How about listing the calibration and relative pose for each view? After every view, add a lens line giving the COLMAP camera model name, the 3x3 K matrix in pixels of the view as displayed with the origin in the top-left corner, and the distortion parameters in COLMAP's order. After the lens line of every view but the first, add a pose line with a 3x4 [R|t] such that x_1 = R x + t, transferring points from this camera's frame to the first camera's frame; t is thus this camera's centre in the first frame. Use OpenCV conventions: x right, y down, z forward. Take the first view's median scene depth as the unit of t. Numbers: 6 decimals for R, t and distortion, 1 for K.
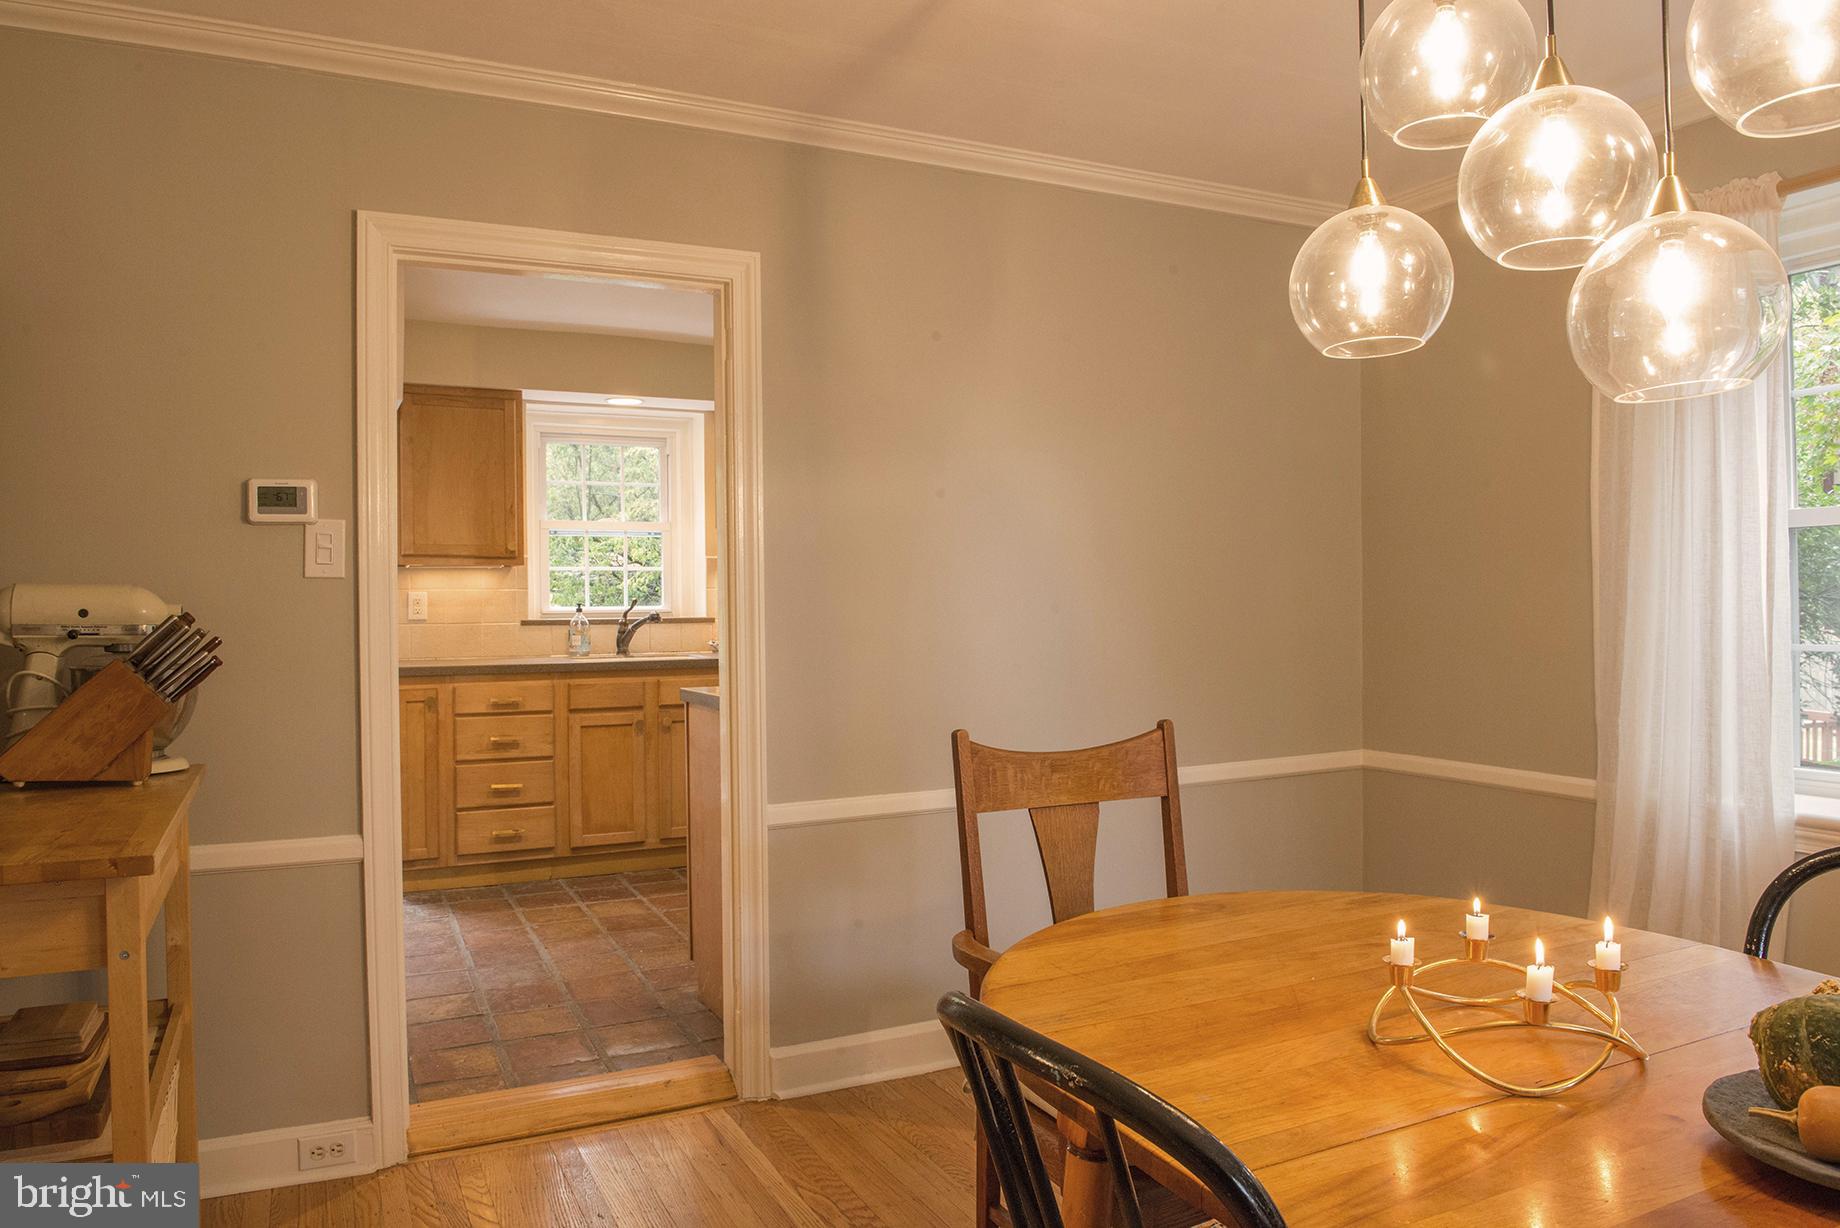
lens RADIAL K [[1256.6, 0, 916.5], [0, 1256.6, 614.3], [0, 0, 1]] dist [-0.049939, -0.006712]
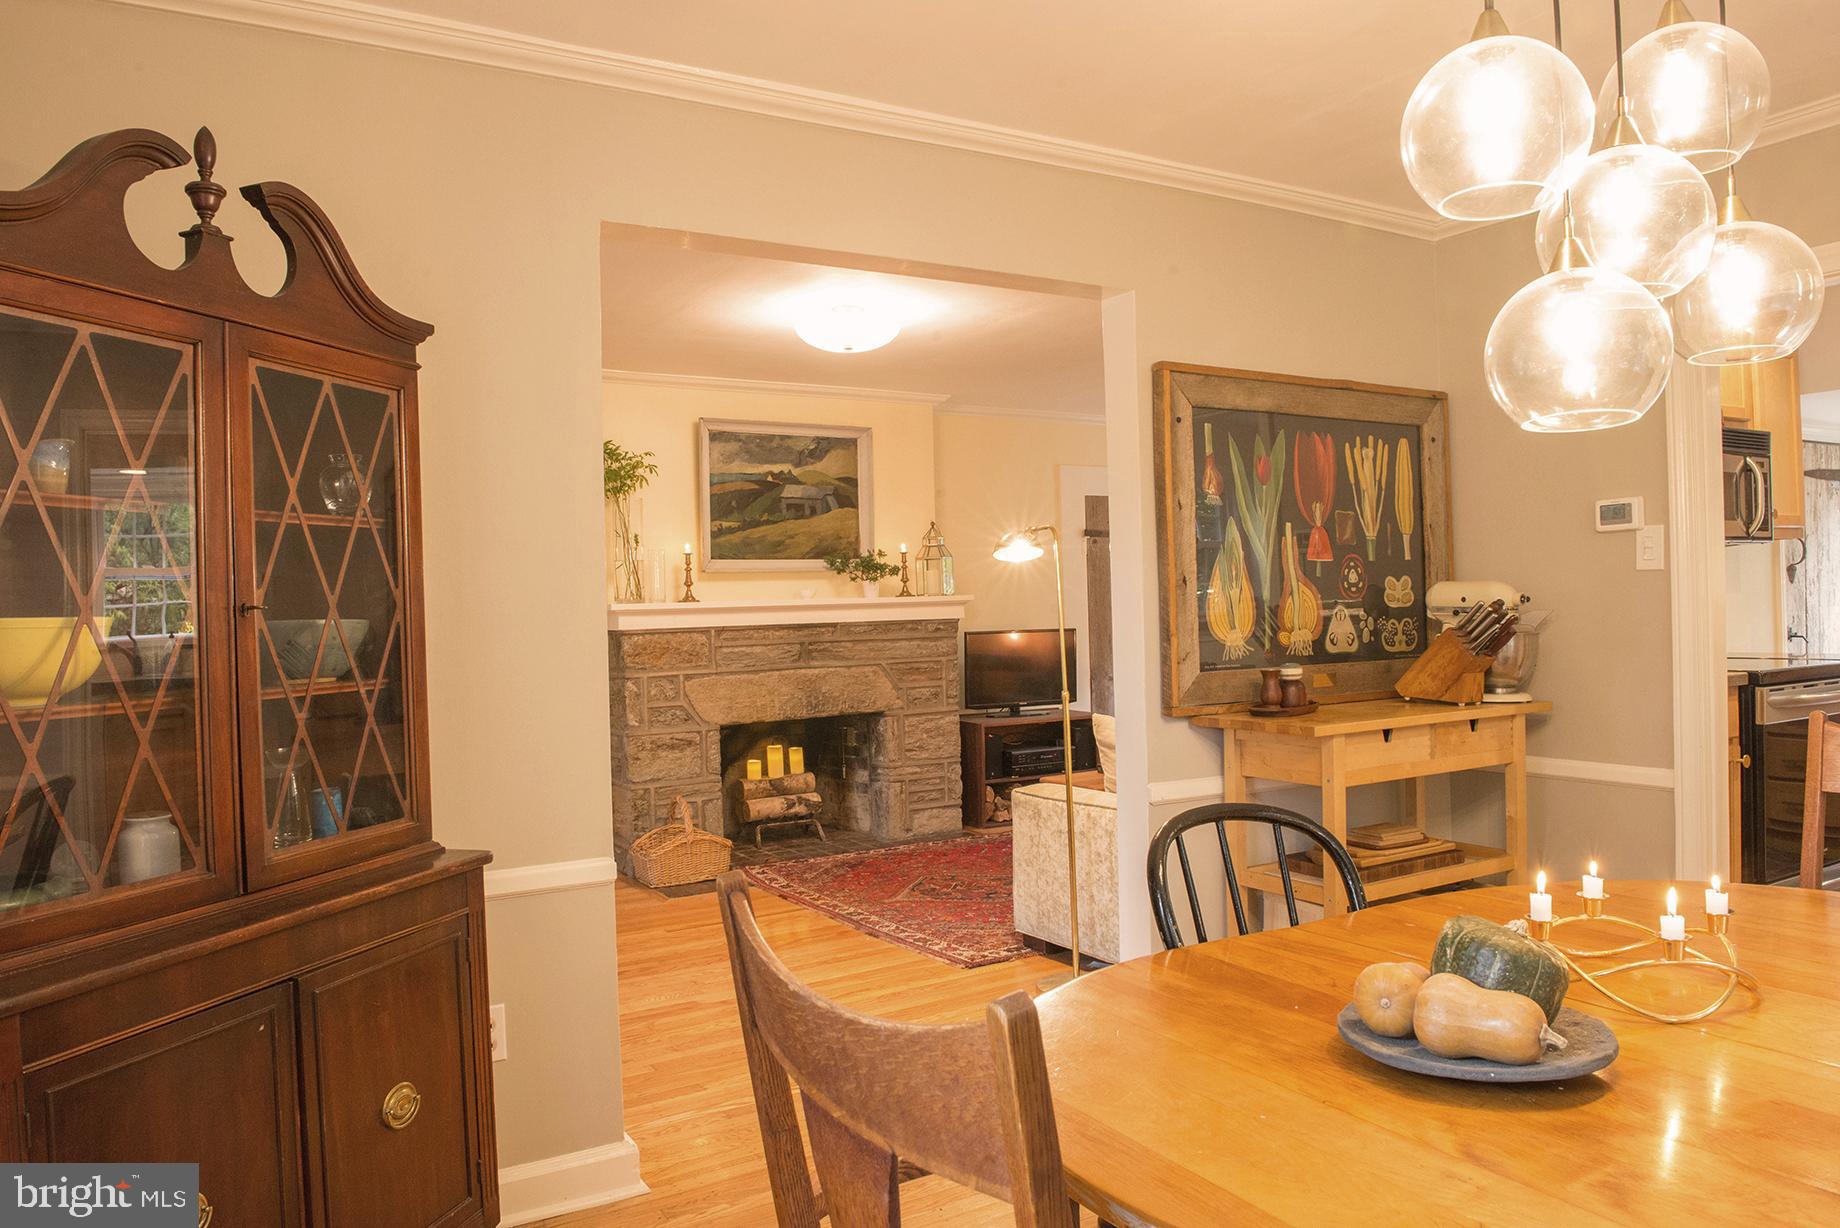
lens RADIAL K [[1256.6, 0, 916.5], [0, 1256.6, 614.3], [0, 0, 1]] dist [-0.049939, -0.006712]
pose [[0.094012, 0.011905, -0.995500, 0.696042], [0.018233, 0.999740, 0.013678, -0.013476], [0.995404, -0.019436, 0.093771, 0.095803]]
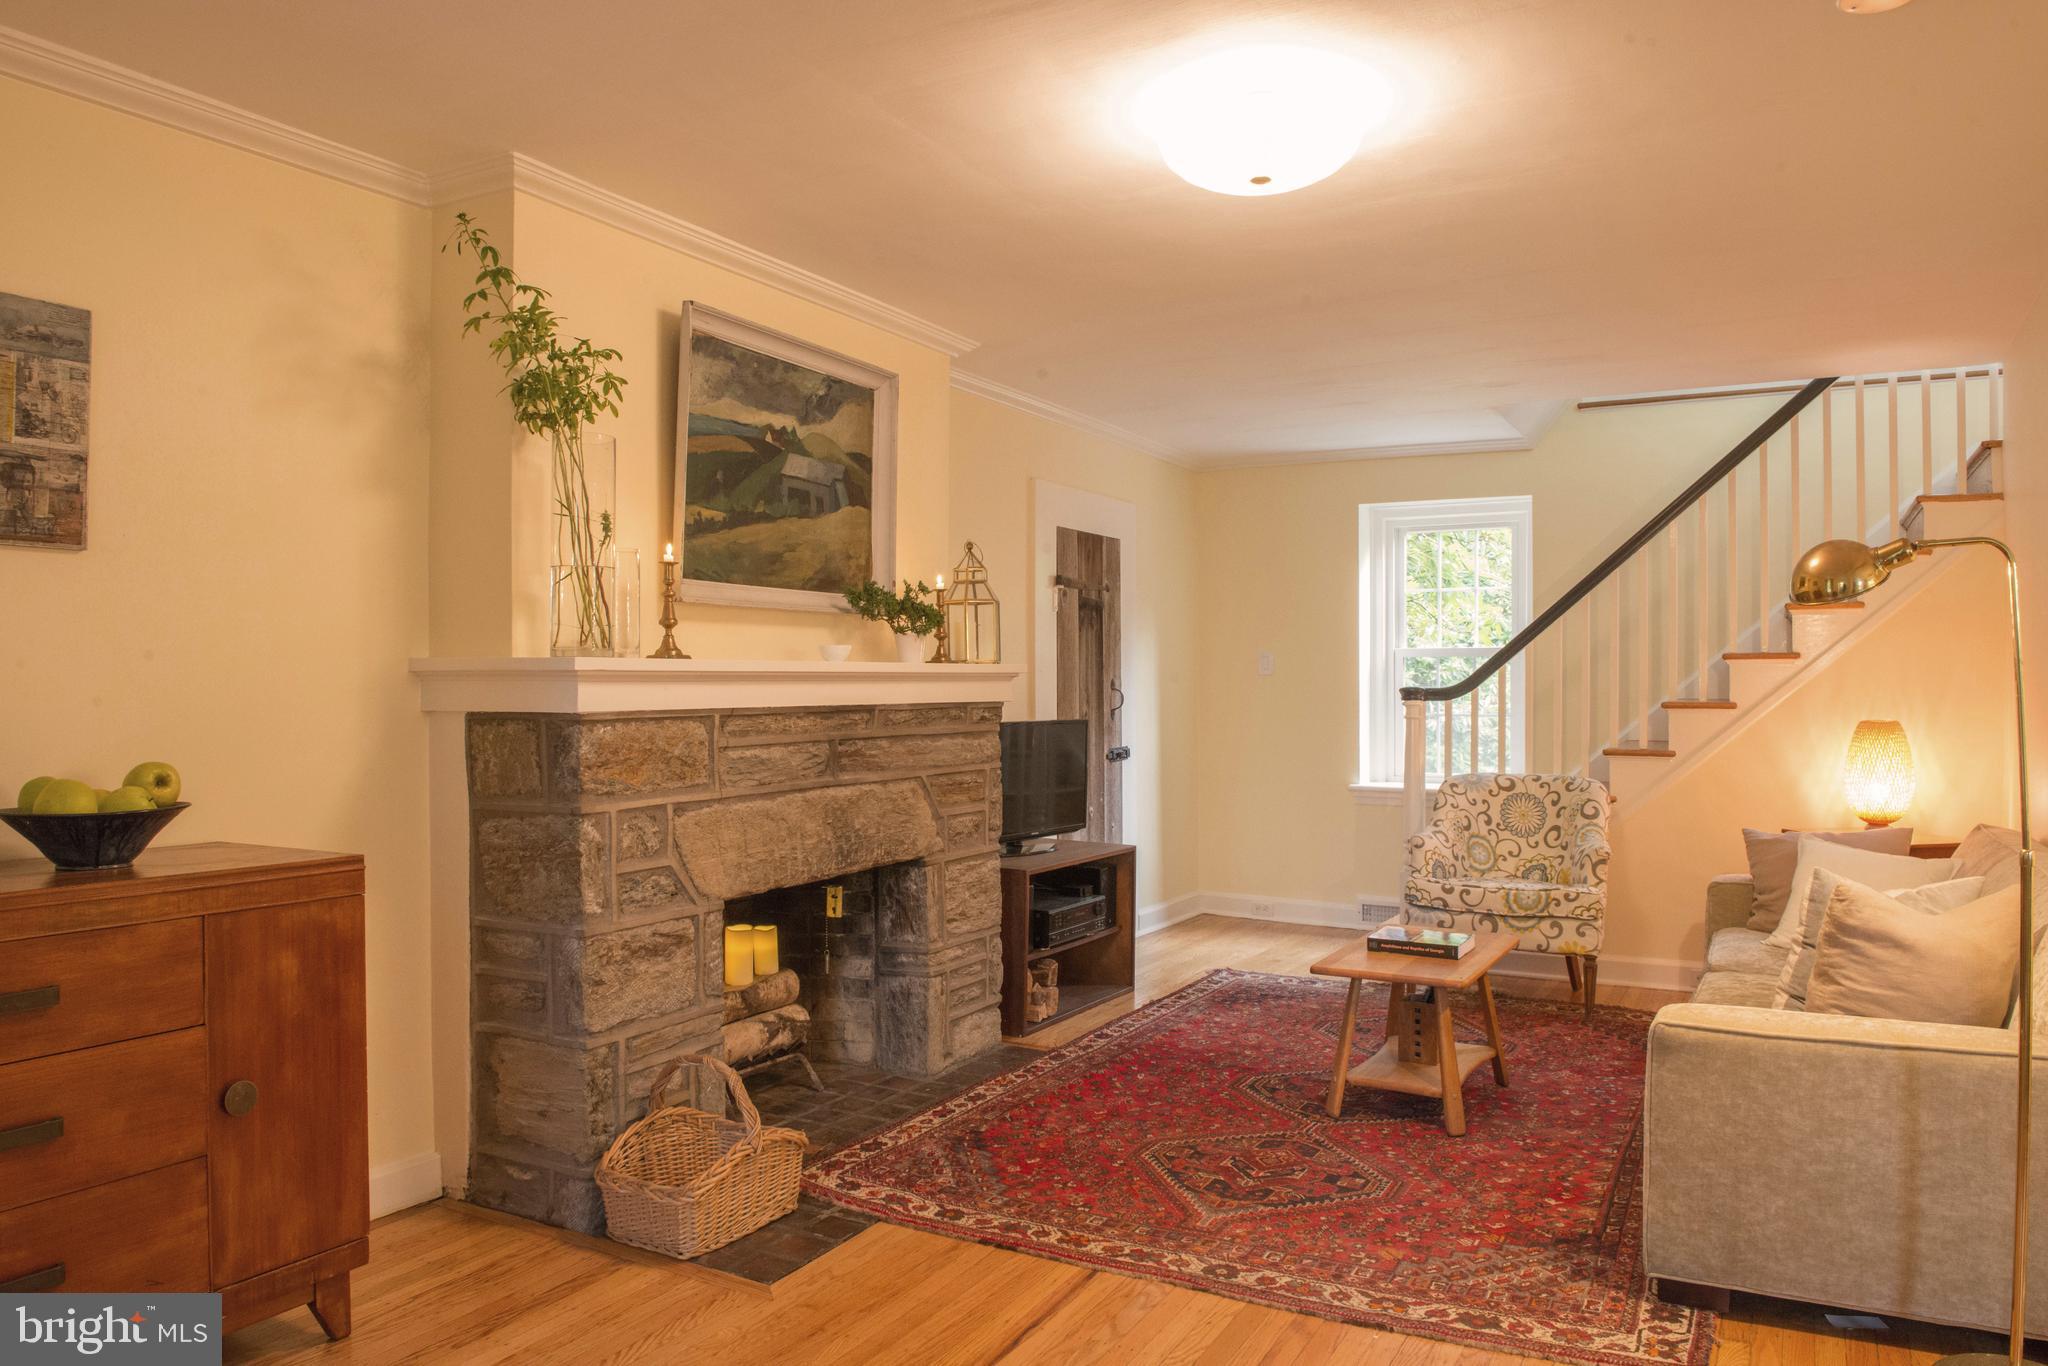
lens RADIAL K [[1398.7, 0, 1020.1], [0, 1398.7, 683.3], [0, 0, 1]] dist [-0.049939, -0.006712]
pose [[0.576216, 0.012636, -0.817200, -0.383593], [-0.014342, 0.999883, 0.005348, -0.001060], [0.817172, 0.008638, 0.576329, -0.575655]]
